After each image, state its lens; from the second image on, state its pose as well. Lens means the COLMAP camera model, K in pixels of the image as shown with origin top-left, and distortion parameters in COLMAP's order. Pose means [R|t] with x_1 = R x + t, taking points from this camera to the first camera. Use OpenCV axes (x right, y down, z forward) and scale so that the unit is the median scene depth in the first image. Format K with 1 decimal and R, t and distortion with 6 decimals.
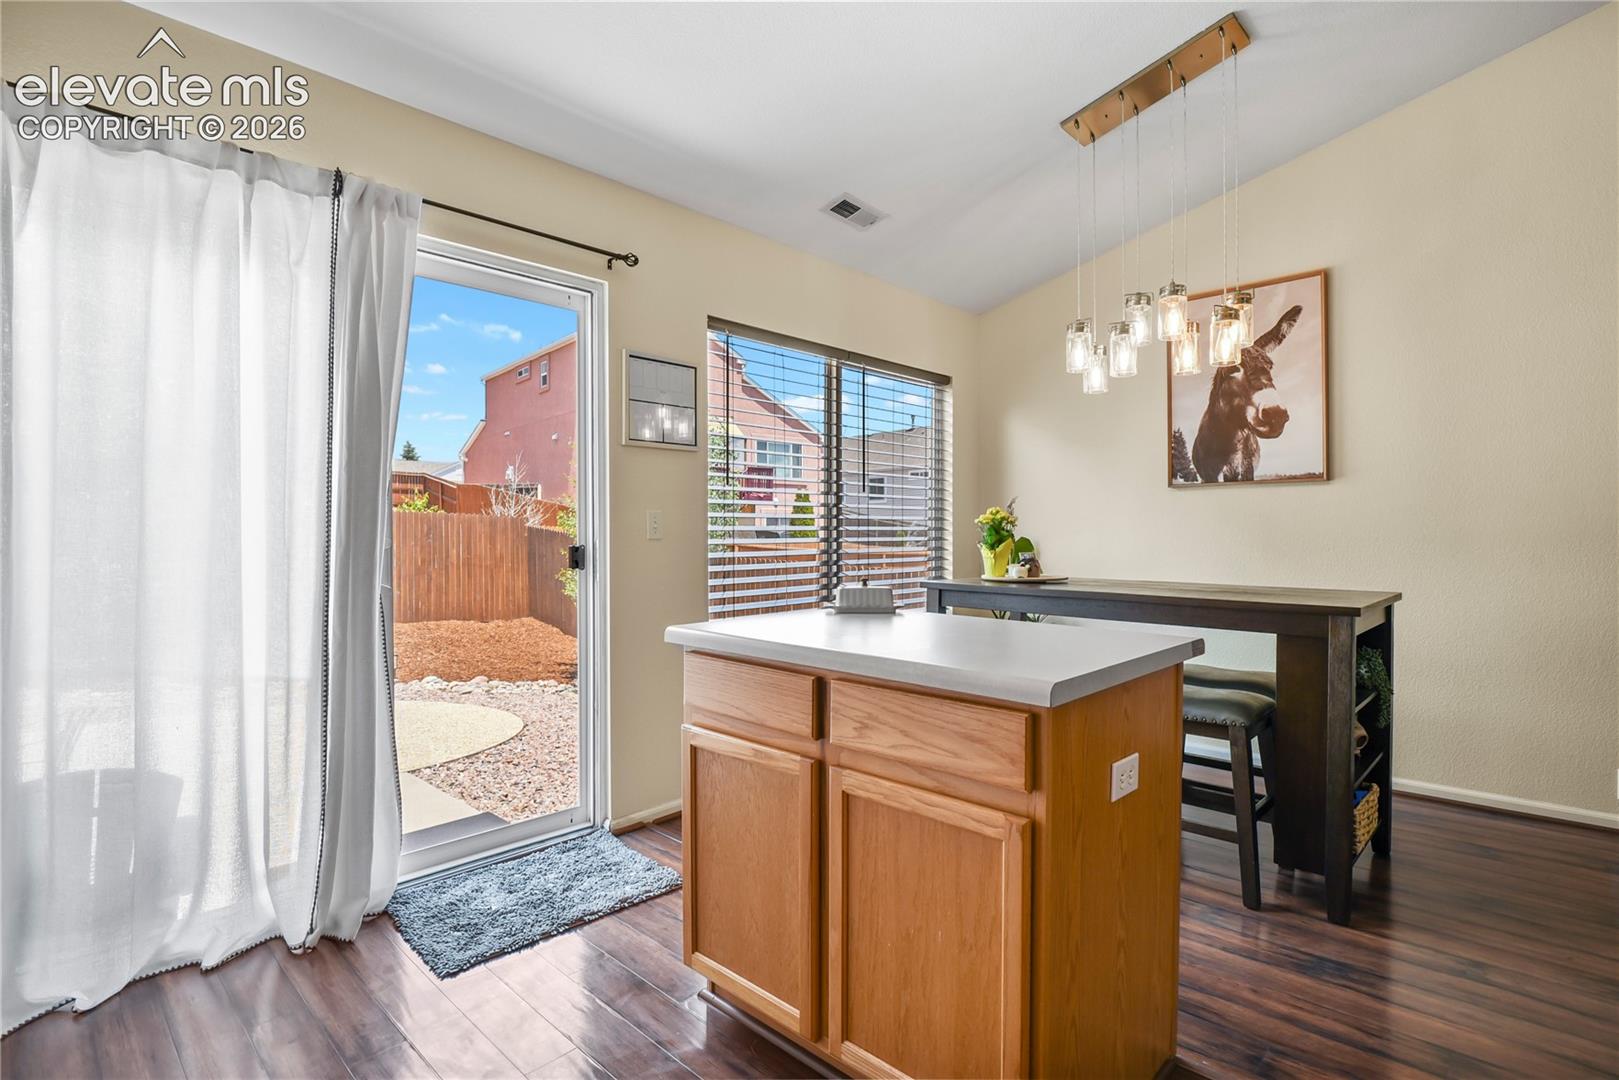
lens RADIAL K [[786.7, 0, 806.5], [0, 786.7, 536.4], [0, 0, 1]] dist [-0.012278, -0.003589]
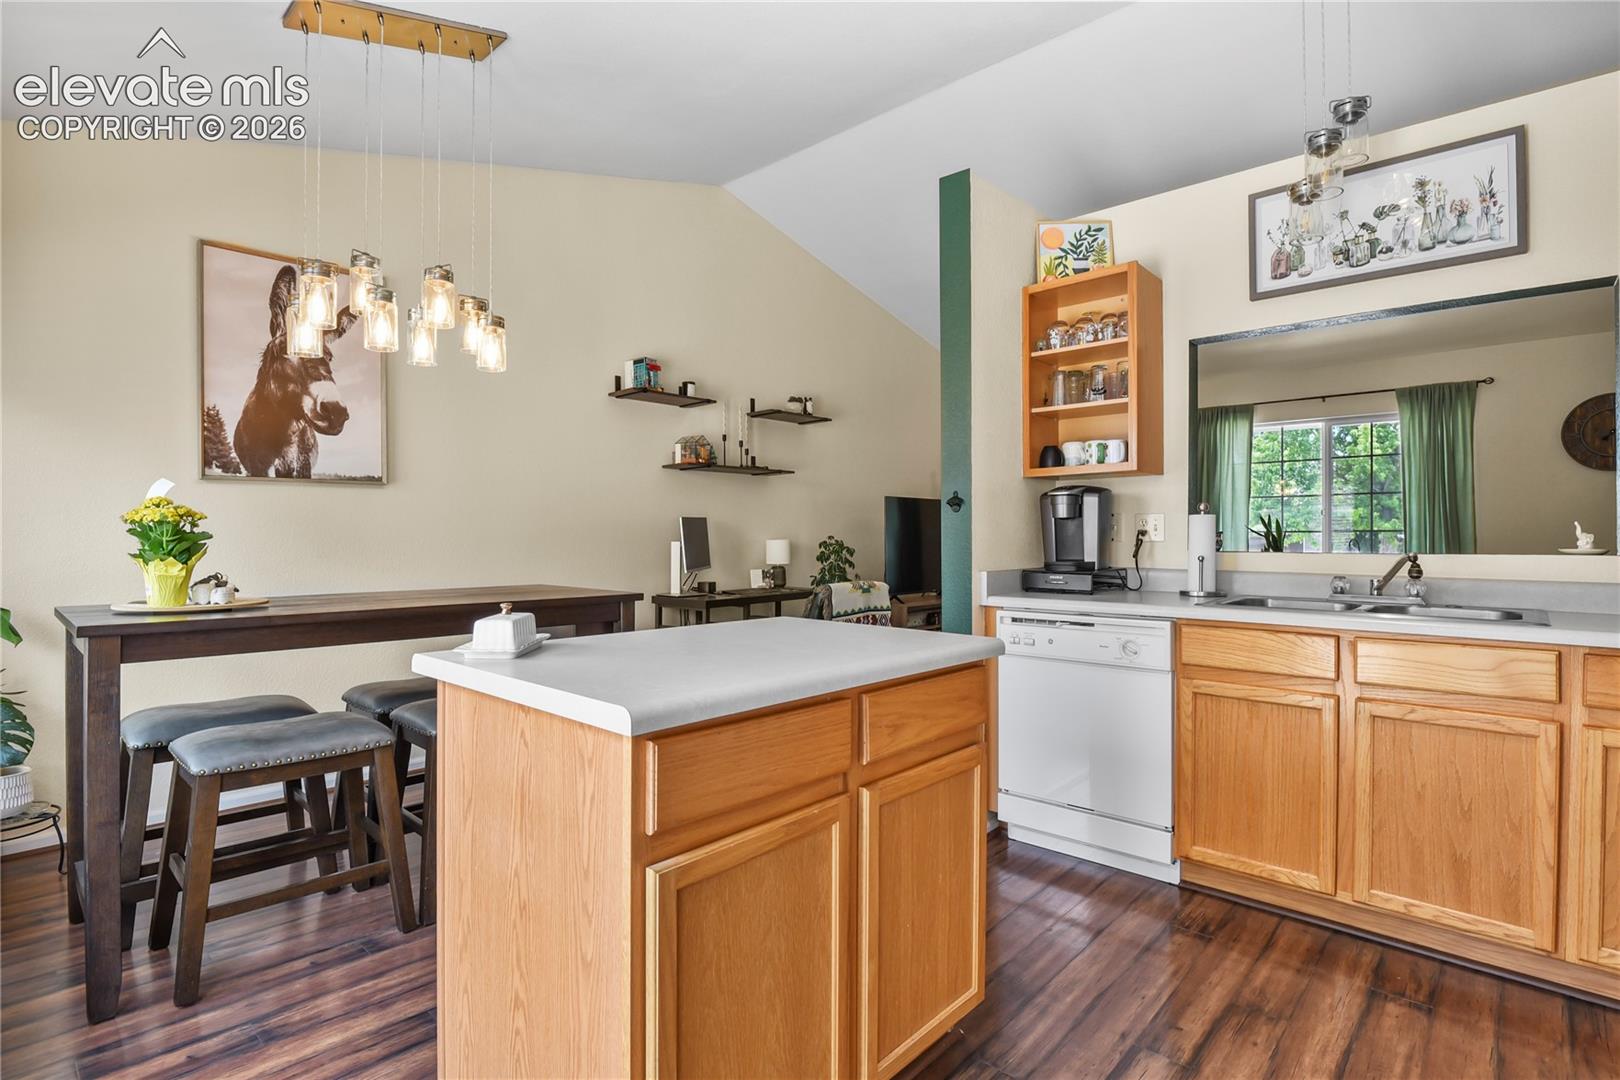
lens RADIAL K [[787.1, 0, 830.1], [0, 787.1, 531.8], [0, 0, 1]] dist [-0.012278, -0.003589]
pose [[-0.036672, 0.002967, 0.999323, -0.359795], [0.008364, 0.999961, -0.002662, -0.002108], [-0.999292, 0.008261, -0.036696, 0.434257]]
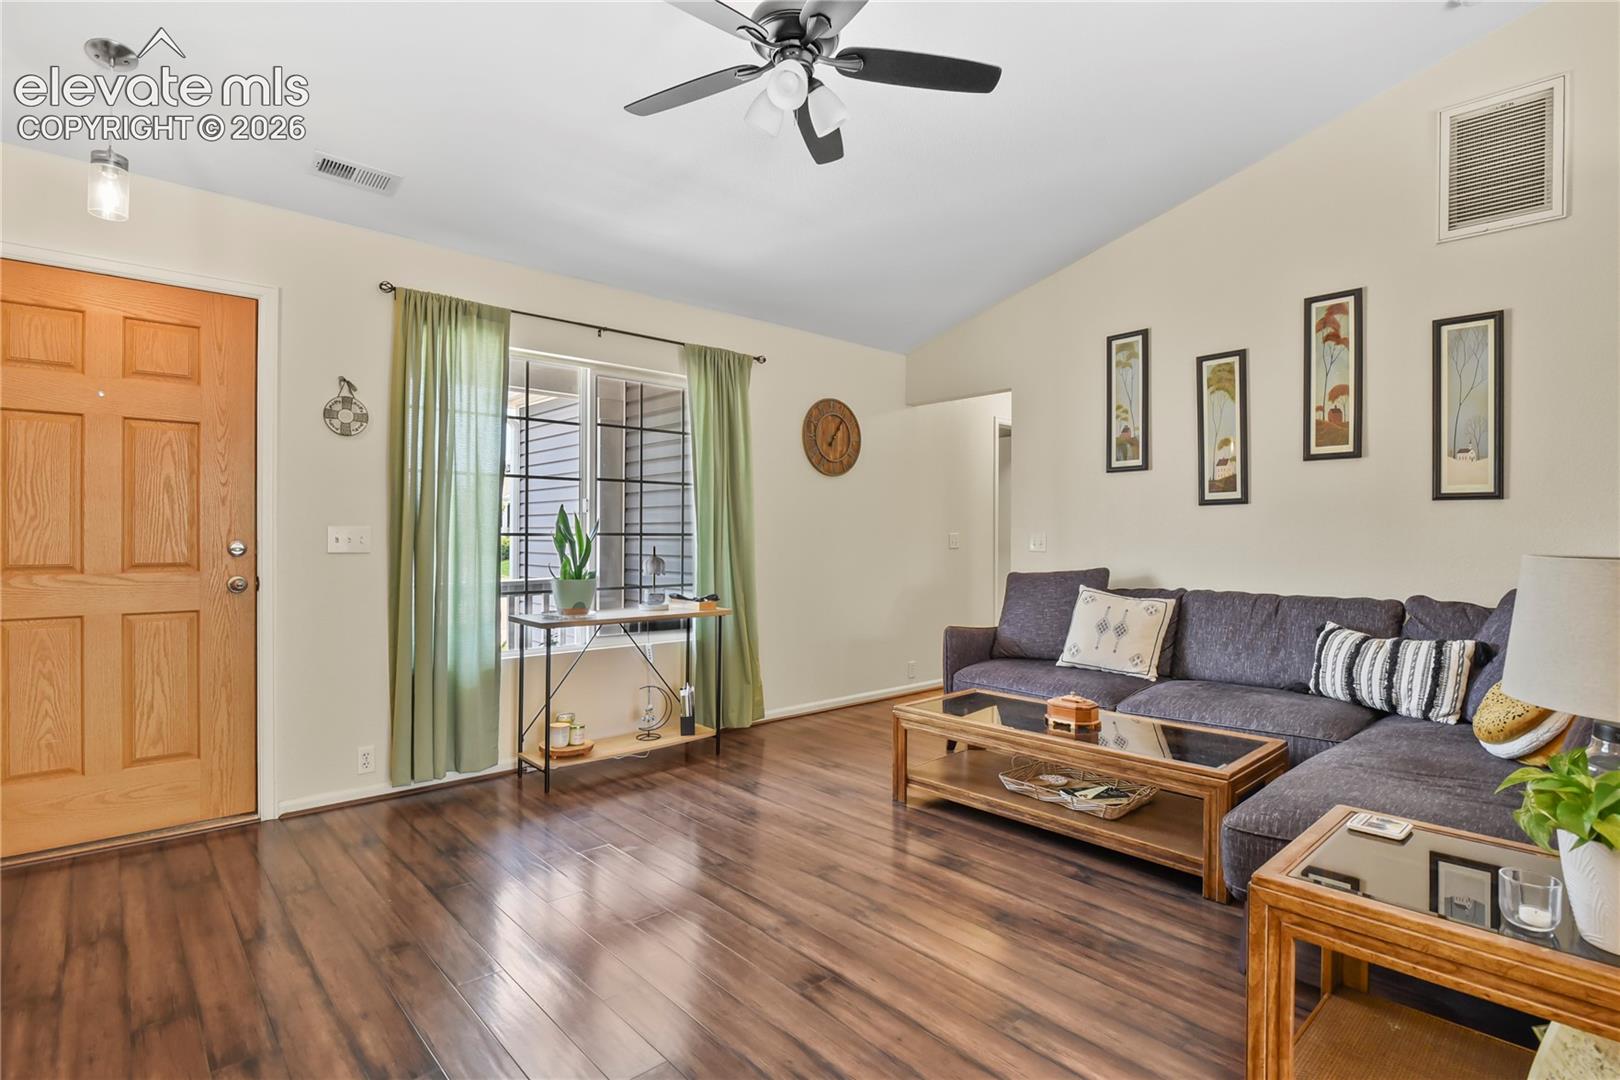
lens RADIAL K [[787.1, 0, 815.3], [0, 787.1, 534.9], [0, 0, 1]] dist [-0.012278, -0.003589]
pose [[-0.997705, -0.000610, 0.067706, 0.910037], [-0.000340, 0.999992, 0.004004, -0.002938], [-0.067708, 0.003972, -0.997697, 0.388081]]
